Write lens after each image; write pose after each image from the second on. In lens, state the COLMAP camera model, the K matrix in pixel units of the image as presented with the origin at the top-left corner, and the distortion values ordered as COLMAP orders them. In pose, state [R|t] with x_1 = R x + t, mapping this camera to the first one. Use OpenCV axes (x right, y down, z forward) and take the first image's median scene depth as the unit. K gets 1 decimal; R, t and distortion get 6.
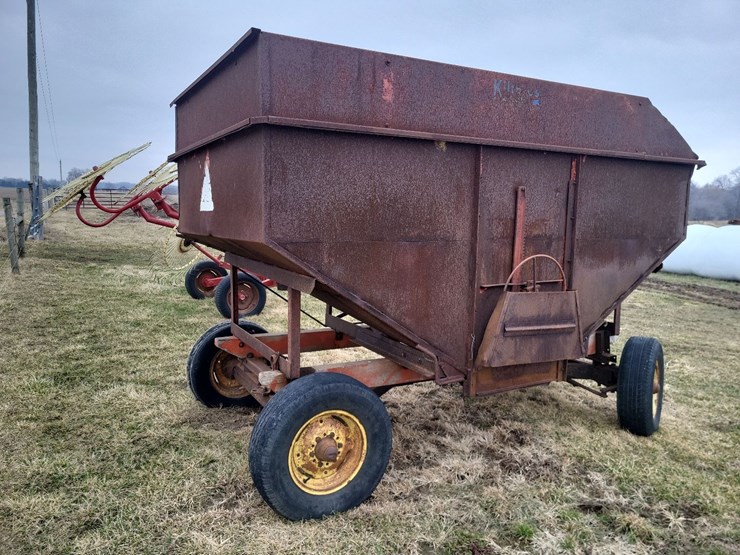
lens RADIAL K [[566.0, 0, 371.8], [0, 566.0, 276.3], [0, 0, 1]] dist [0.046356, -0.017755]
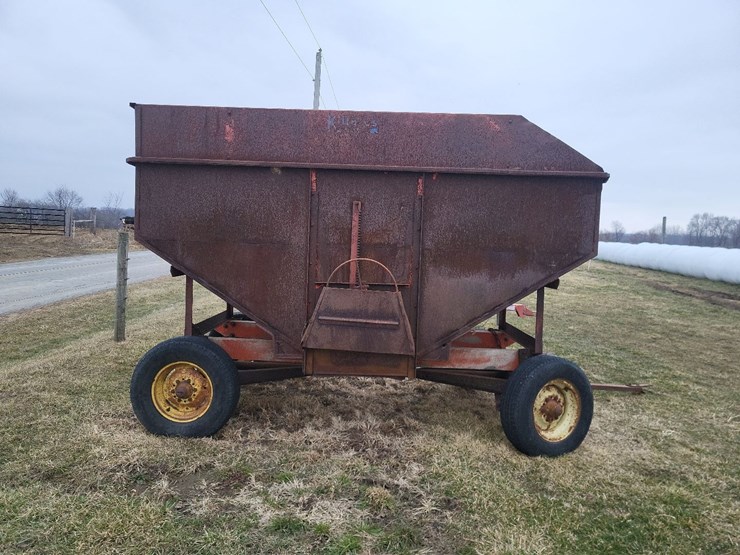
lens RADIAL K [[566.0, 0, 364.4], [0, 566.0, 276.6], [0, 0, 1]] dist [0.046356, -0.017755]
pose [[0.859995, 0.038382, -0.508857, 0.896583], [-0.075093, 0.995830, -0.051799, 0.059776], [0.504747, 0.082758, 0.859291, 0.002879]]
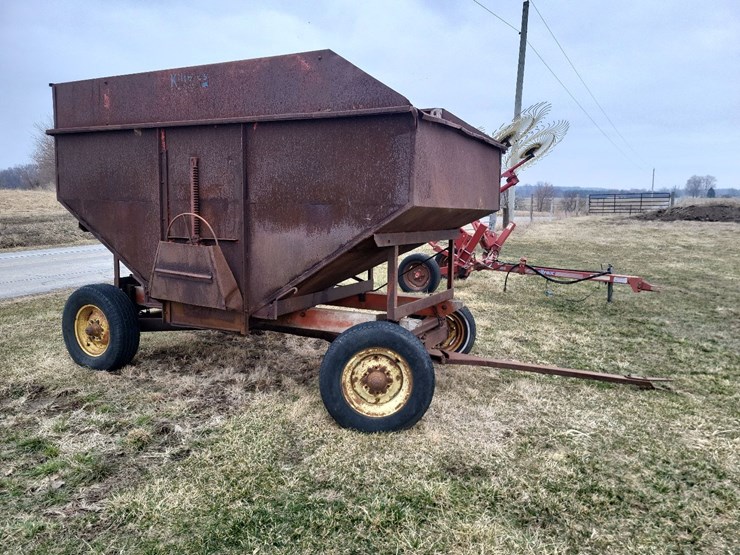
lens RADIAL K [[566.0, 0, 369.5], [0, 566.0, 278.0], [0, 0, 1]] dist [0.046356, -0.017755]
pose [[0.543478, 0.093541, -0.834195, 1.520709], [-0.102911, 0.993700, 0.044381, 0.005473], [0.833091, 0.061728, 0.549681, 0.669946]]
